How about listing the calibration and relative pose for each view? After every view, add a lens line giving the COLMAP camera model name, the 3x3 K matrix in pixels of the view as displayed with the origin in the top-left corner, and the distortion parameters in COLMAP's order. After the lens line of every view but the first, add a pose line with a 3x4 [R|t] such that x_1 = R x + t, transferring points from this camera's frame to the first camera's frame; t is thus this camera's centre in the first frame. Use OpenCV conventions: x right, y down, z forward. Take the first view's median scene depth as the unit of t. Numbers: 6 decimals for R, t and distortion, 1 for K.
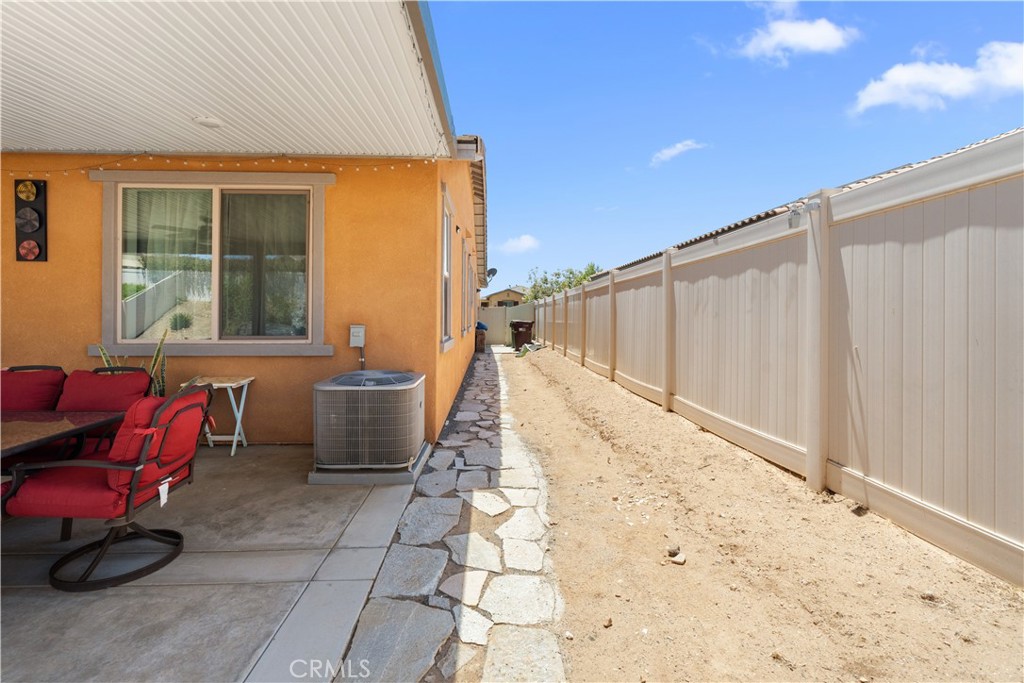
lens RADIAL K [[478.7, 0, 517.0], [0, 478.7, 336.3], [0, 0, 1]] dist [-0.001171, 0.000082]
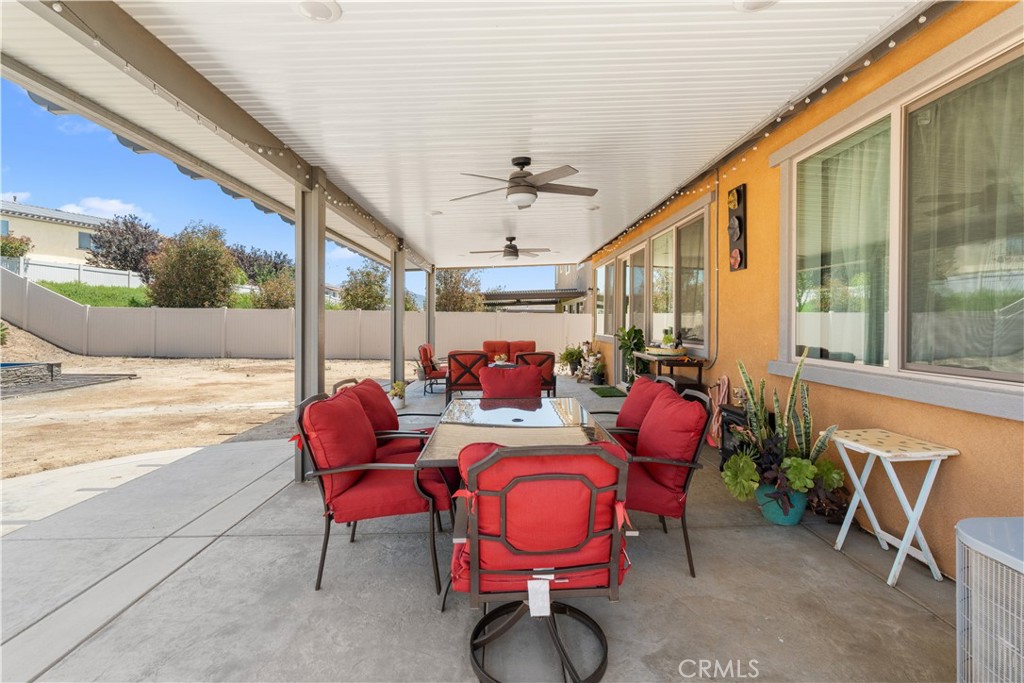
lens RADIAL K [[463.7, 0, 520.1], [0, 463.7, 323.6], [0, 0, 1]] dist [0.000628, 0.000211]
pose [[-0.018014, 0.000652, -0.999838, -0.057390], [-0.050061, 0.998745, 0.001554, -0.027012], [0.998584, 0.050080, -0.017959, 0.575060]]
